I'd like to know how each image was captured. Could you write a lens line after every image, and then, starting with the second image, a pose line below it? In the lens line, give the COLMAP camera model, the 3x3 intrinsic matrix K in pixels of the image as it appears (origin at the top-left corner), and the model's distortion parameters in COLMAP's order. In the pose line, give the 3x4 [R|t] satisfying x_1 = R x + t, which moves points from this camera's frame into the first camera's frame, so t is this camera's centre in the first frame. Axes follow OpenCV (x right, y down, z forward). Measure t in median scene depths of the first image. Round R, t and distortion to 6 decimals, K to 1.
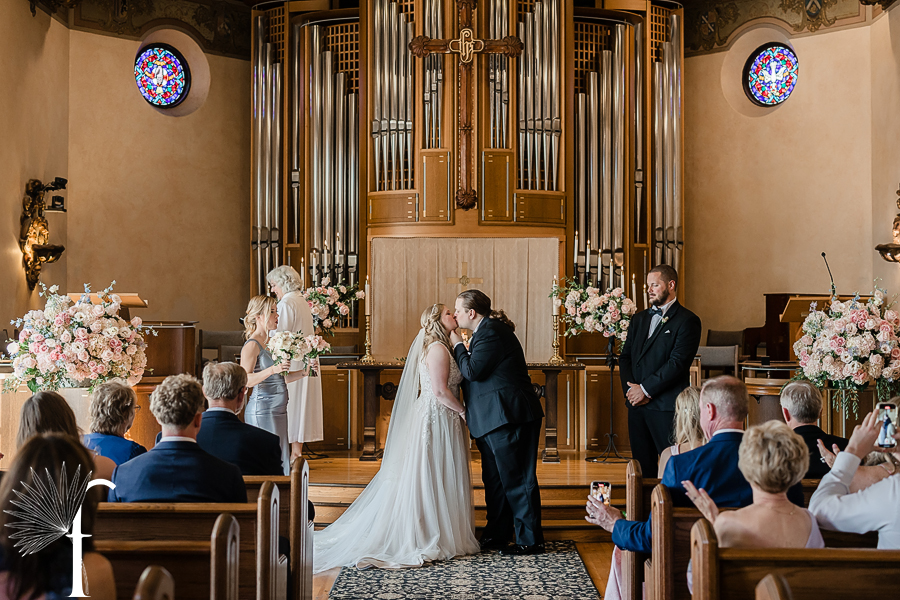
lens RADIAL K [[1234.6, 0, 443.7], [0, 1234.6, 291.4], [0, 0, 1]] dist [0.007954, -0.025869]
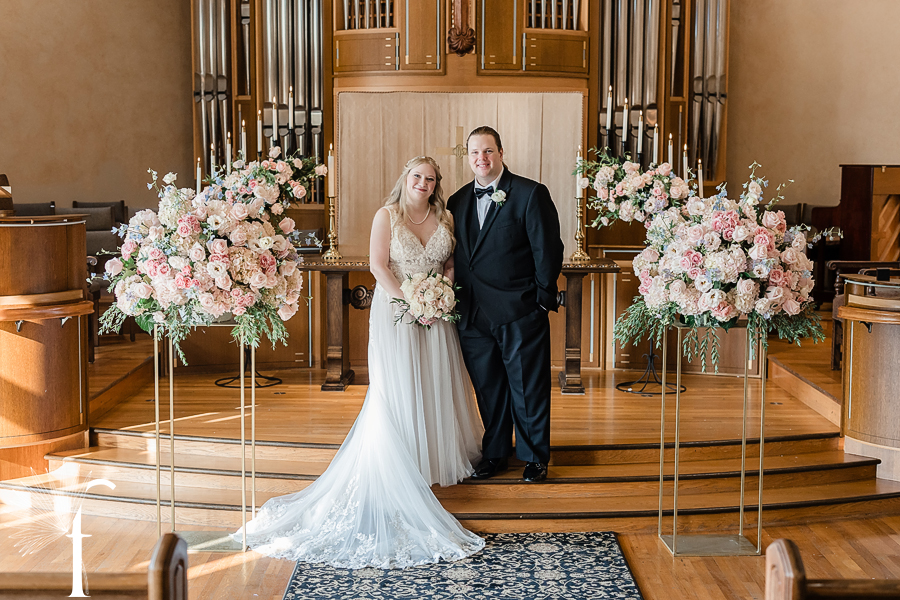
lens RADIAL K [[1234.6, 0, 443.7], [0, 1234.6, 291.4], [0, 0, 1]] dist [0.007954, -0.025869]
pose [[0.999933, 0.001134, 0.011533, -0.001338], [-0.002612, 0.991637, 0.129029, -0.018967], [-0.011290, -0.129050, 0.991574, 0.215464]]
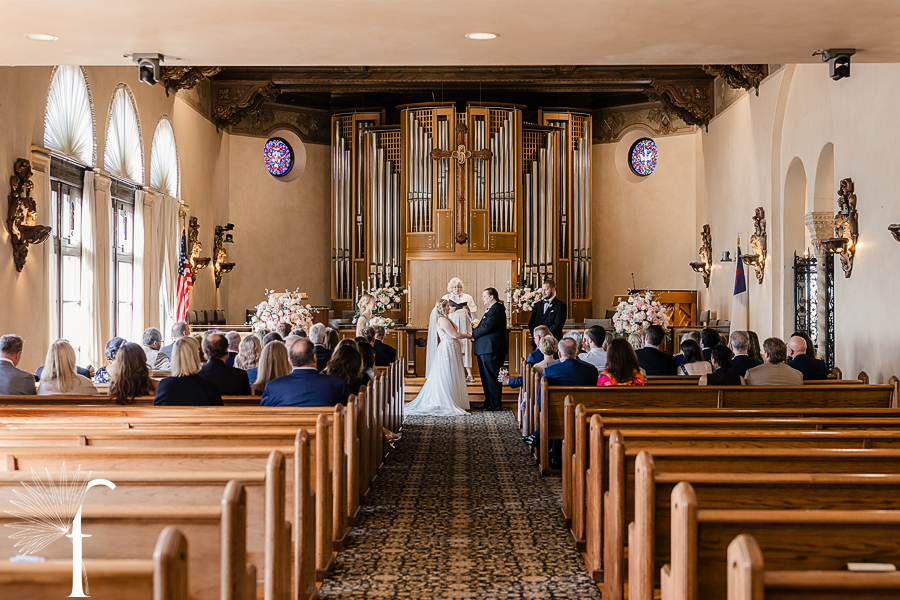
lens RADIAL K [[1234.6, 0, 443.7], [0, 1234.6, 291.4], [0, 0, 1]] dist [0.007954, -0.025869]
pose [[0.999989, -0.000526, 0.004675, -0.015884], [0.000448, 0.999863, 0.016576, -0.025811], [-0.004683, -0.016574, 0.999852, -0.796094]]
